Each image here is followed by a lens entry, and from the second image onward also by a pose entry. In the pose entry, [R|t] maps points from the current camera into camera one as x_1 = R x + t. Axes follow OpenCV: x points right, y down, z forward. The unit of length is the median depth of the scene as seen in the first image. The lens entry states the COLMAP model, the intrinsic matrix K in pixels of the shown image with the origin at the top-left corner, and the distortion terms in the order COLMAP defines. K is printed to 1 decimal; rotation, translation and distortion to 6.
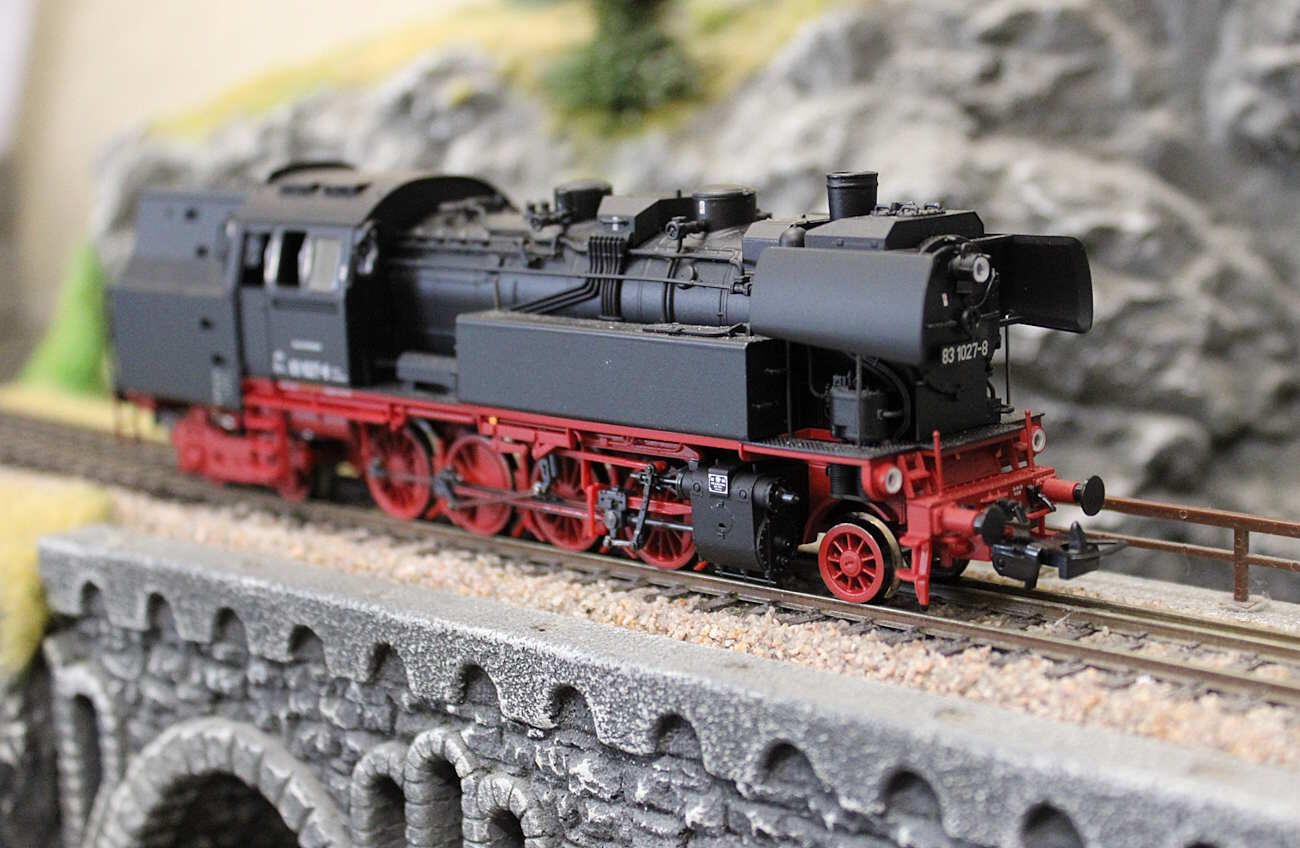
lens RADIAL K [[2271.9, 0, 646.5], [0, 2271.9, 427.3], [0, 0, 1]] dist [-0.029949, 0.000000]
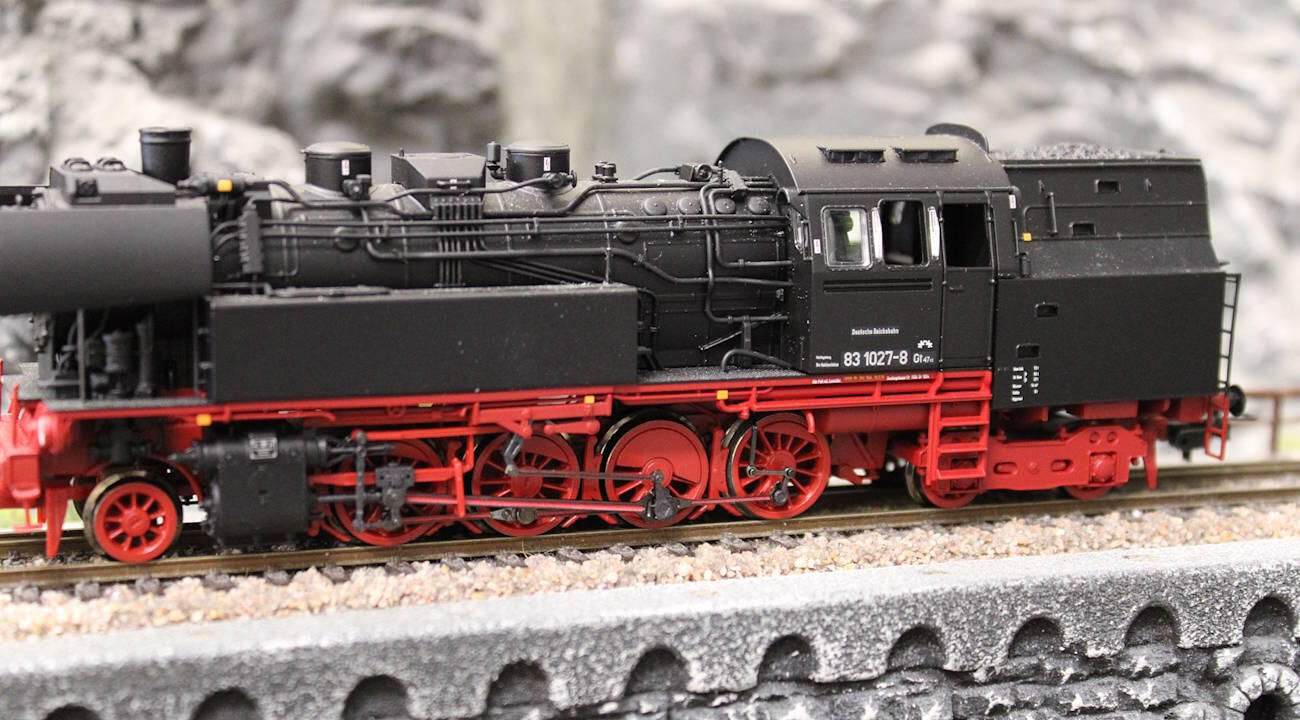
lens RADIAL K [[2389.7, 0, 663.8], [0, 2389.7, 366.0], [0, 0, 1]] dist [-0.067275, 0.000000]
pose [[0.436143, -0.104204, 0.893823, -0.746513], [0.117658, 0.991349, 0.058163, -0.055048], [-0.892152, 0.079798, 0.444631, 0.426109]]
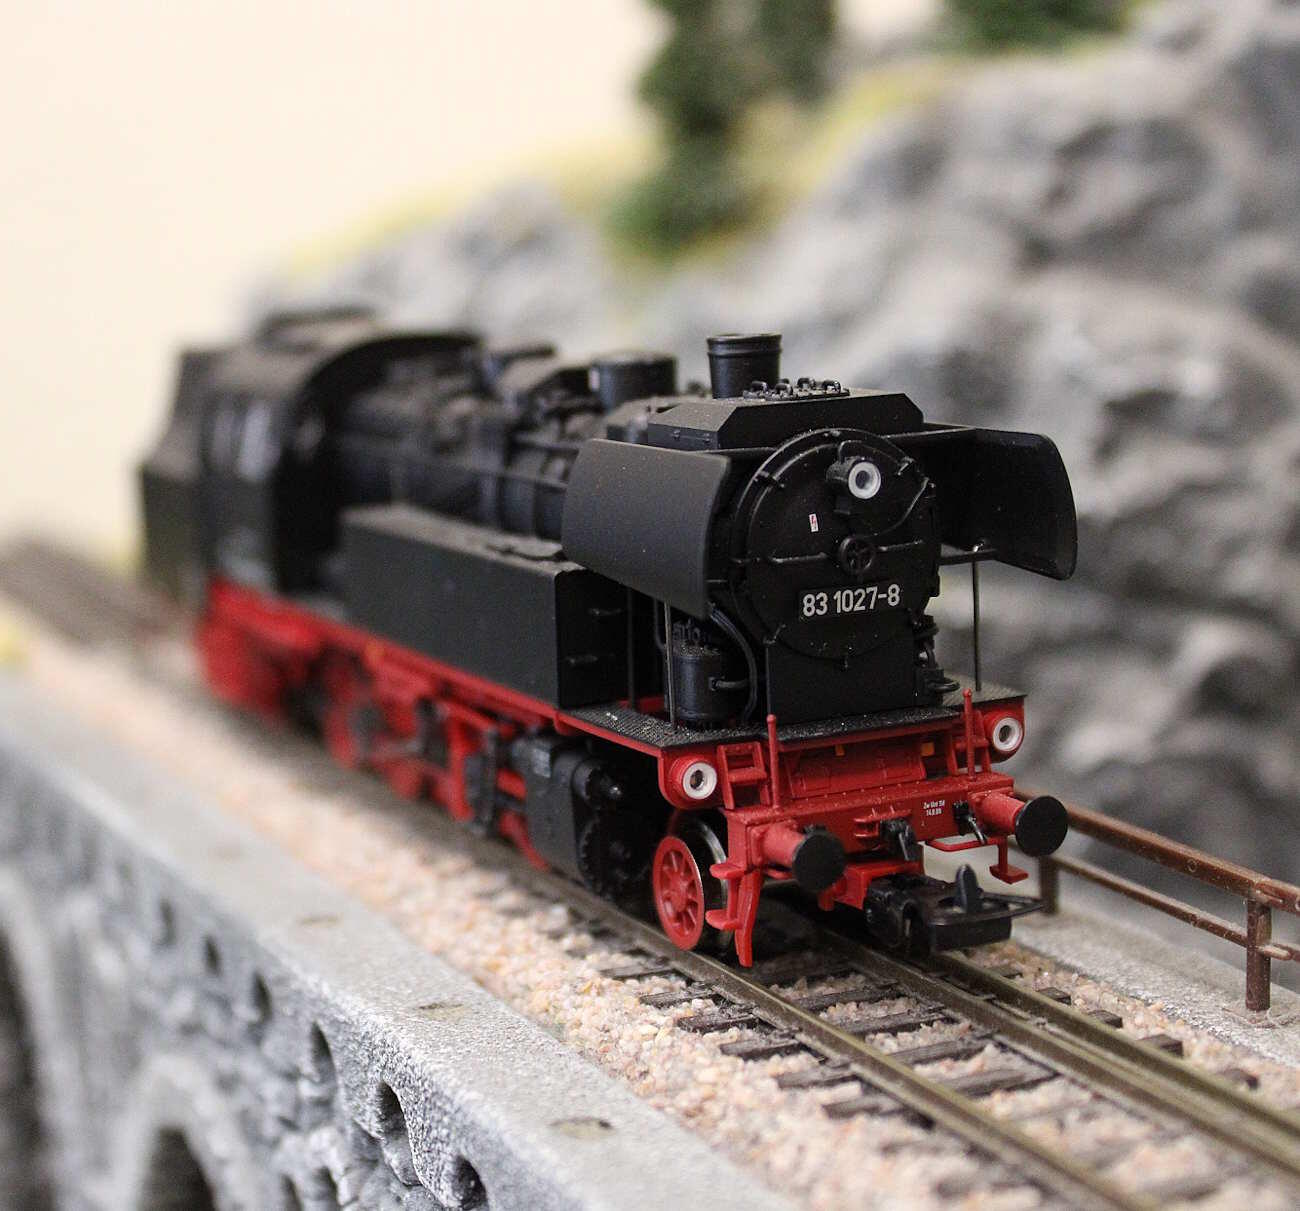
lens RADIAL K [[2537.8, 0, 649.4], [0, 2537.8, 599.6], [0, 0, 1]] dist [0.004096, 0.000000]
pose [[0.928531, 0.053853, -0.367328, 0.376693], [-0.054532, 0.998476, 0.008537, -0.037802], [0.367228, 0.012104, 0.930052, 0.277292]]
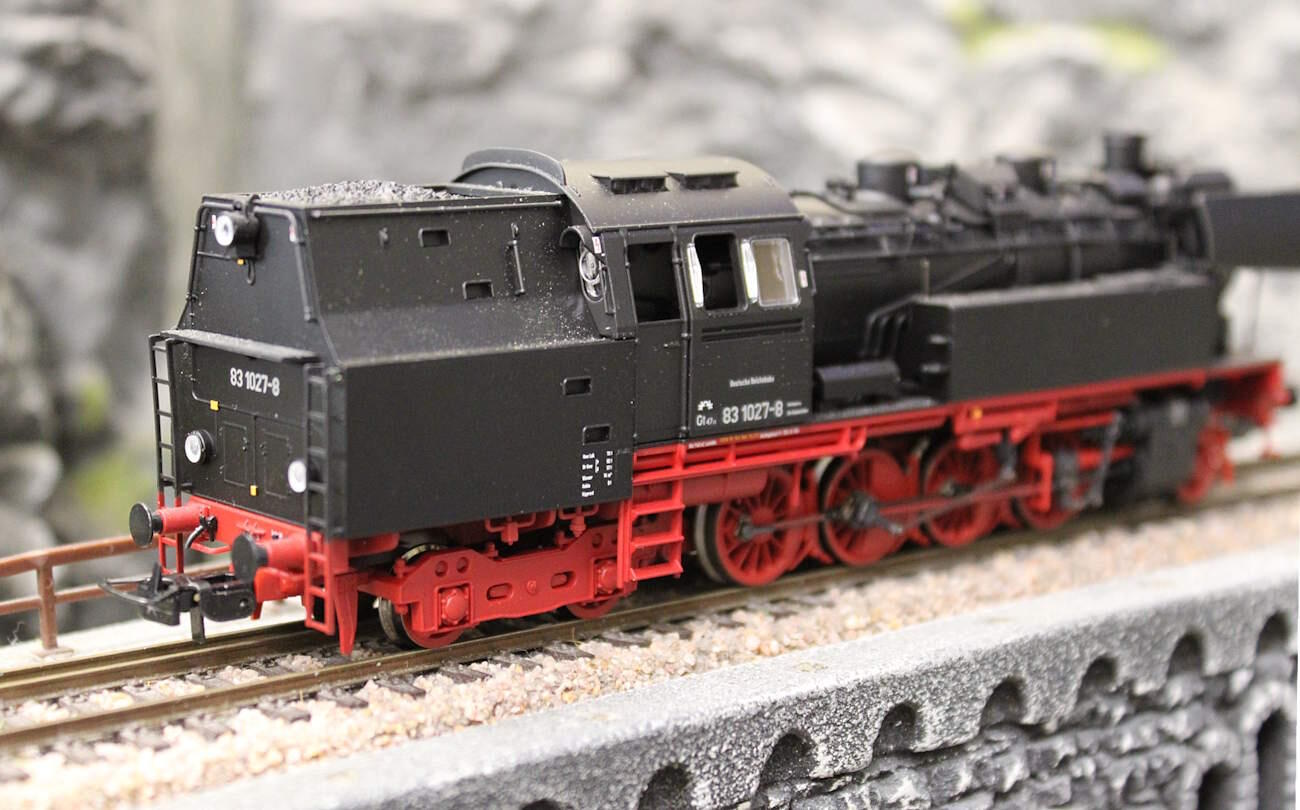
lens RADIAL K [[2537.0, 0, 636.1], [0, 2537.0, 402.5], [0, 0, 1]] dist [-0.053555, 0.000000]
pose [[0.099521, -0.124907, 0.987165, -0.778266], [0.152839, 0.982235, 0.108875, -0.099783], [-0.983227, 0.140042, 0.116843, 0.726436]]
